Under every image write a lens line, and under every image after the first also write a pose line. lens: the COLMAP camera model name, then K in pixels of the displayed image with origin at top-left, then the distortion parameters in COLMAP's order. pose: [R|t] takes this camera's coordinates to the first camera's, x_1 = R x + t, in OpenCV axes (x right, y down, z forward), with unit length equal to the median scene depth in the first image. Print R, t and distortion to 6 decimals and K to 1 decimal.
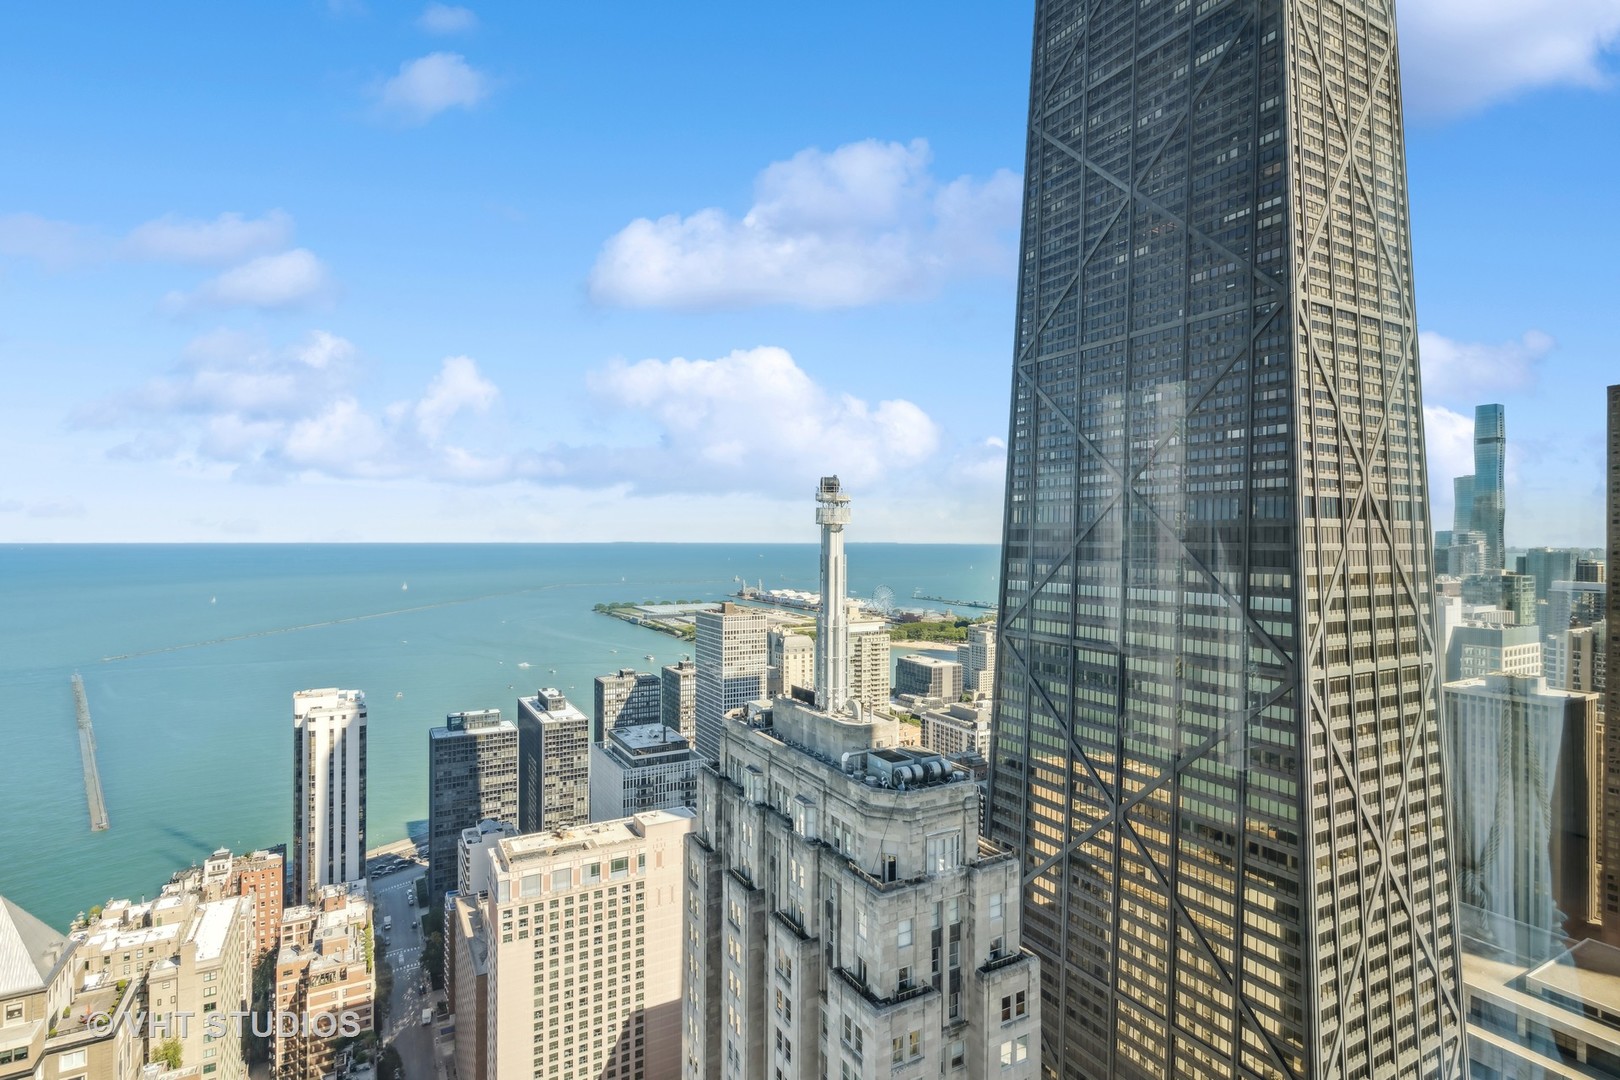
lens RADIAL K [[793.5, 0, 810.0], [0, 793.5, 540.0], [0, 0, 1]] dist [0.000918, 0.000315]
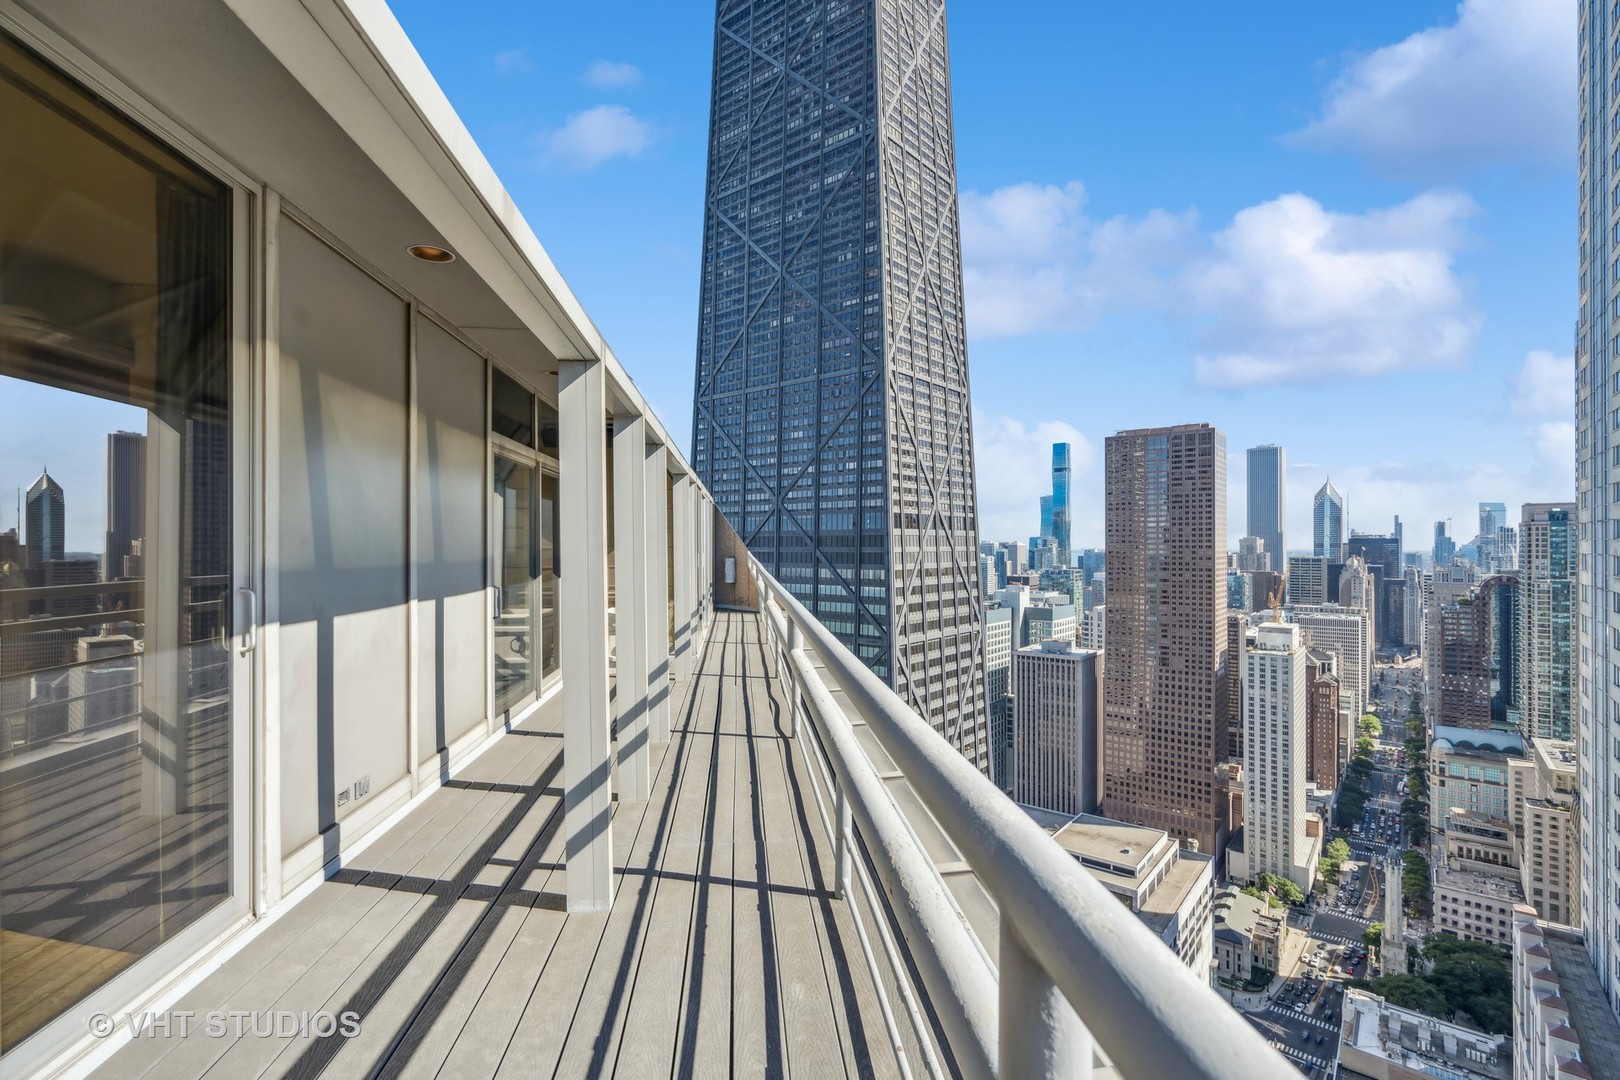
lens RADIAL K [[742.2, 0, 810.0], [0, 742.2, 540.0], [0, 0, 1]] dist [-0.001292, -0.000141]
pose [[0.933366, -0.004103, 0.358903, 0.019850], [0.007246, 0.999946, -0.007414, 0.000543], [-0.358854, 0.009521, 0.933345, -0.127791]]
